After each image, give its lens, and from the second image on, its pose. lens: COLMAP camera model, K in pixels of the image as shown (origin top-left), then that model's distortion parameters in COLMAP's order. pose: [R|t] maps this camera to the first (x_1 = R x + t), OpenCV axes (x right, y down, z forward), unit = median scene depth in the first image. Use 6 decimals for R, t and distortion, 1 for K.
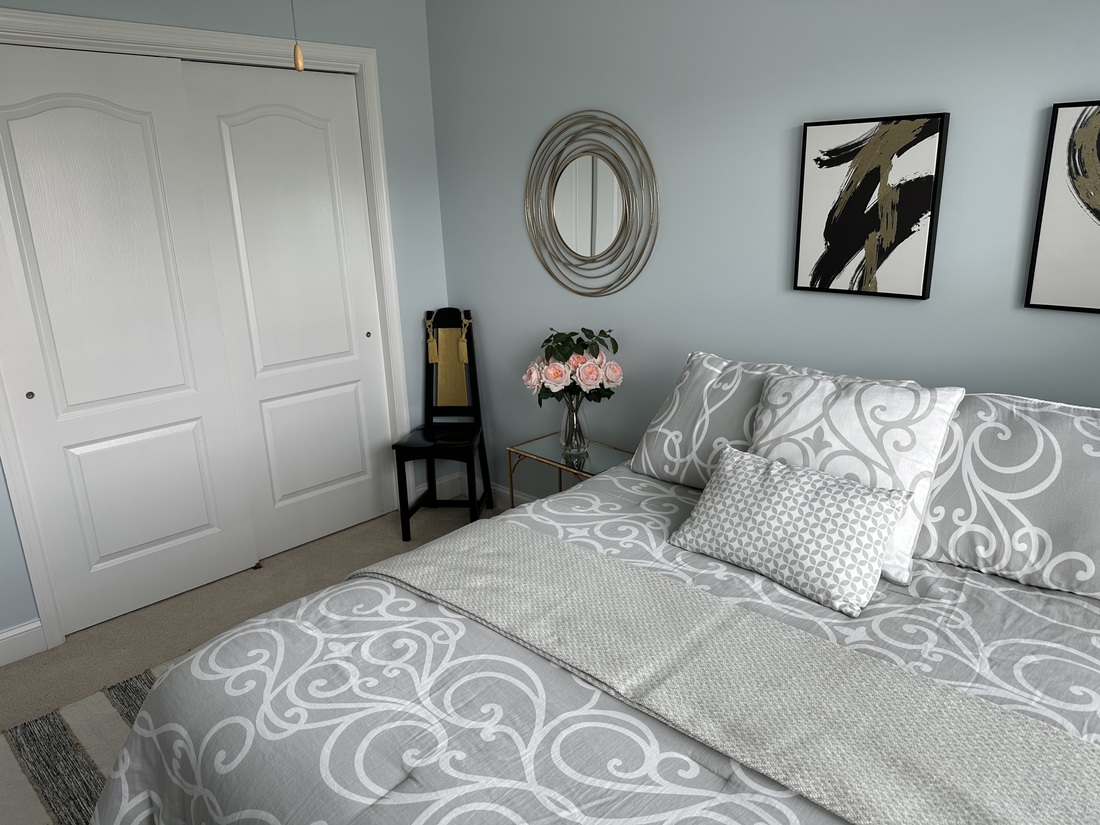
lens RADIAL K [[775.4, 0, 548.4], [0, 775.4, 412.1], [0, 0, 1]] dist [0.070647, -0.085908]
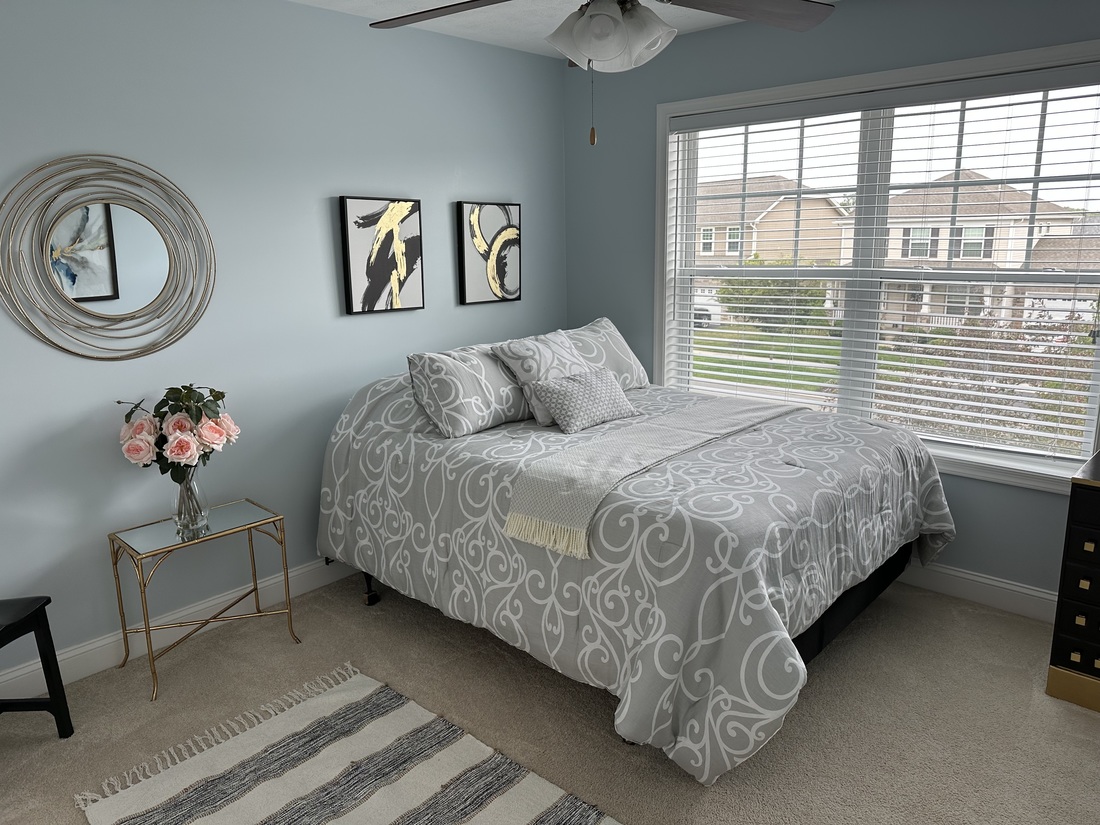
lens RADIAL K [[775.4, 0, 550.3], [0, 775.4, 416.0], [0, 0, 1]] dist [0.070647, -0.085908]
pose [[-0.045702, -0.192302, 0.980271, -1.517845], [0.300325, 0.933255, 0.197080, -0.221243], [-0.952742, 0.303407, 0.015101, 0.993141]]
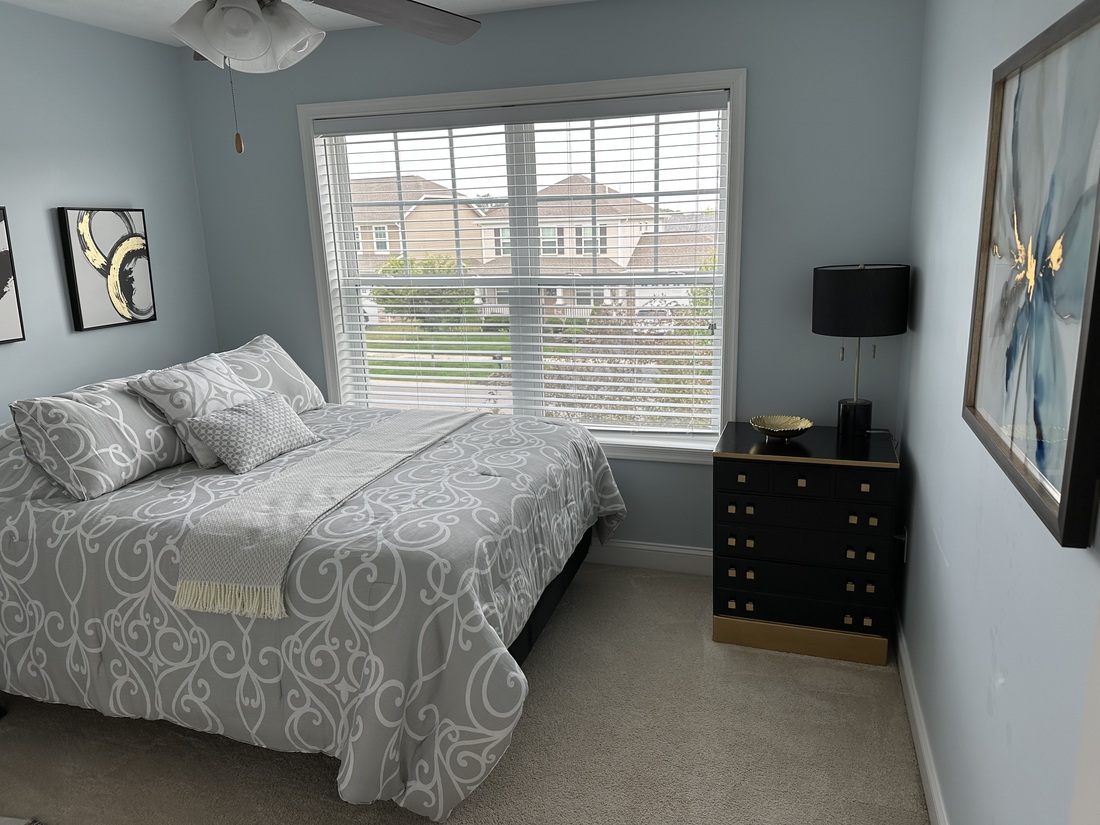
lens RADIAL K [[775.4, 0, 558.5], [0, 775.4, 413.5], [0, 0, 1]] dist [0.070647, -0.085908]
pose [[-0.470090, -0.161496, 0.867718, -1.439263], [0.290805, 0.899883, 0.325028, -0.254905], [-0.833335, 0.405129, -0.376062, 1.003439]]
